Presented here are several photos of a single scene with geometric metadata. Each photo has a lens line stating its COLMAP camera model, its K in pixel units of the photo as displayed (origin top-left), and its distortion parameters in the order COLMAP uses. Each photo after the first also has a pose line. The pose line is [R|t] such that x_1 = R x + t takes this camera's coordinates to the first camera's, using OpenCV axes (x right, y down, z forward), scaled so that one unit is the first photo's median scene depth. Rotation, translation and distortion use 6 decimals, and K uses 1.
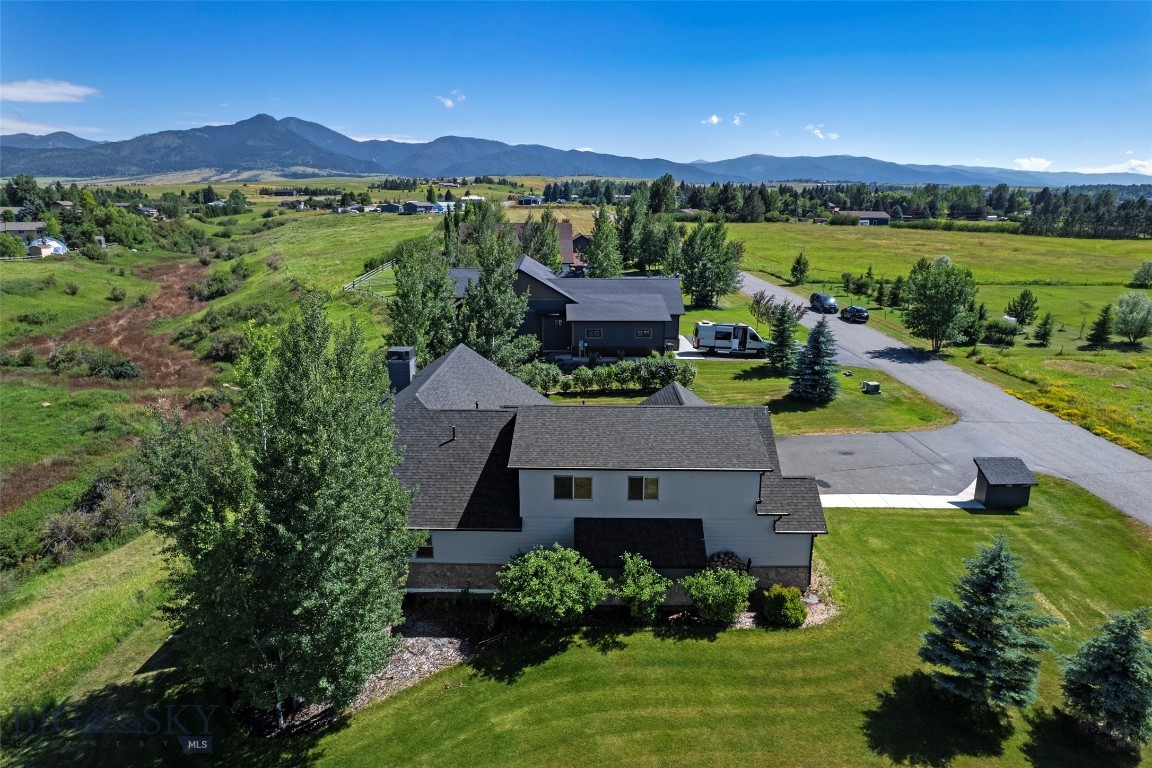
lens RADIAL K [[737.6, 0, 577.7], [0, 737.6, 385.0], [0, 0, 1]] dist [-0.084879, 0.075486]
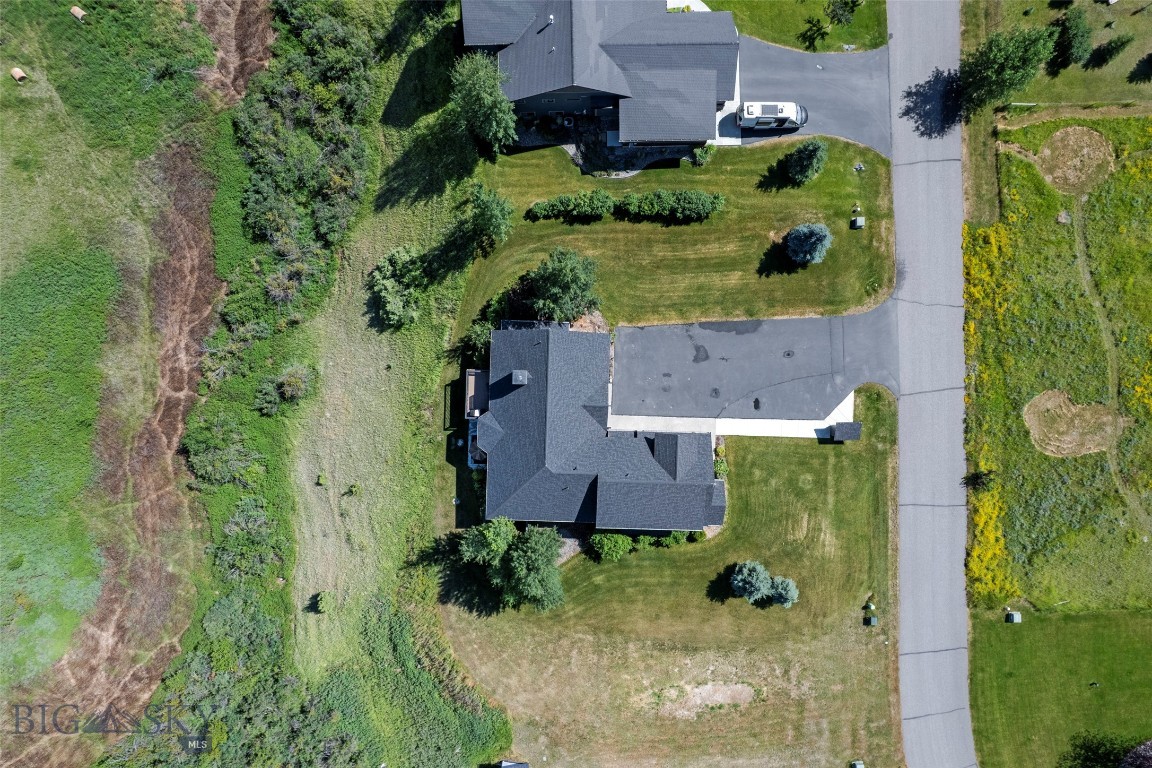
lens RADIAL K [[737.6, 0, 577.7], [0, 737.6, 385.0], [0, 0, 1]] dist [-0.084879, 0.075486]
pose [[0.999909, 0.011877, -0.006377, -0.132888], [0.003312, 0.242113, 0.970242, -2.176941], [0.013068, -0.970175, 0.242052, 0.786735]]
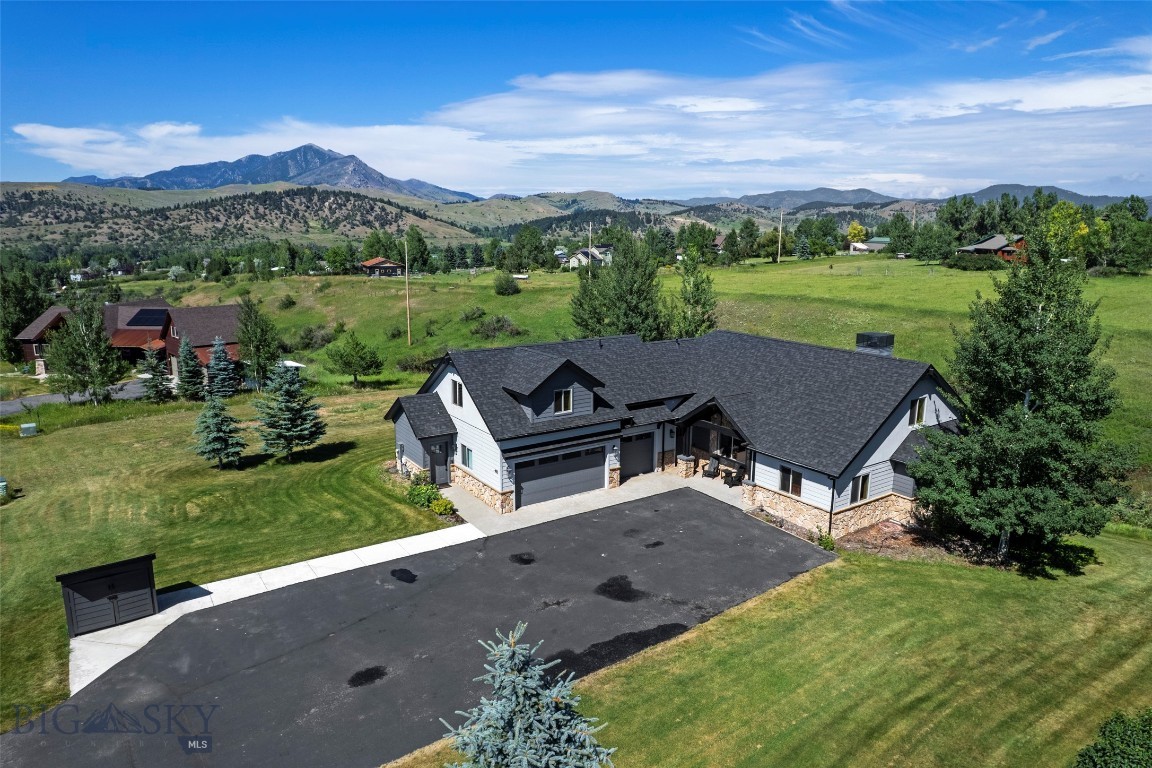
lens RADIAL K [[737.6, 0, 577.7], [0, 737.6, 385.0], [0, 0, 1]] dist [-0.084879, 0.075486]
pose [[-0.820653, 0.112017, -0.560340, 0.722821], [-0.144866, 0.907779, 0.393639, -0.378706], [0.552759, 0.404215, -0.728744, 1.949752]]
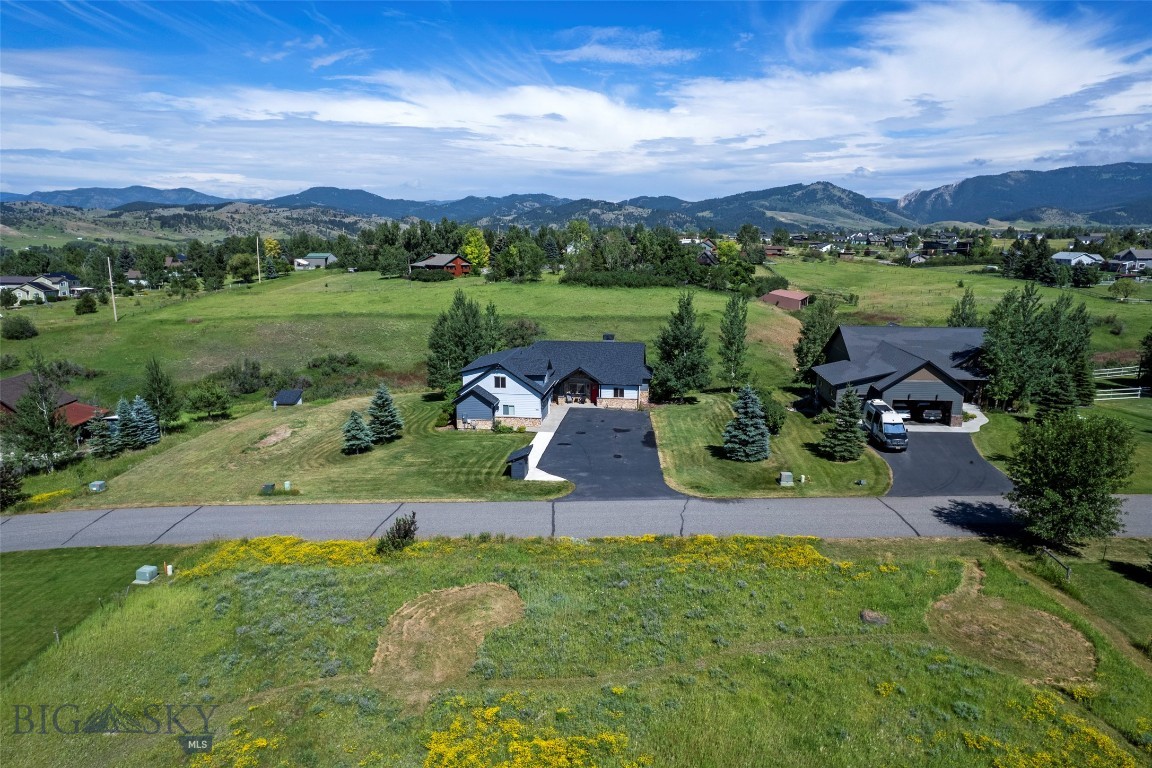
lens RADIAL K [[737.6, 0, 577.7], [0, 737.6, 385.0], [0, 0, 1]] dist [-0.084879, 0.075486]
pose [[-0.112684, 0.199915, -0.973312, 2.559331], [-0.242916, 0.944285, 0.222077, -0.492127], [0.963480, 0.261457, -0.057843, 1.438280]]
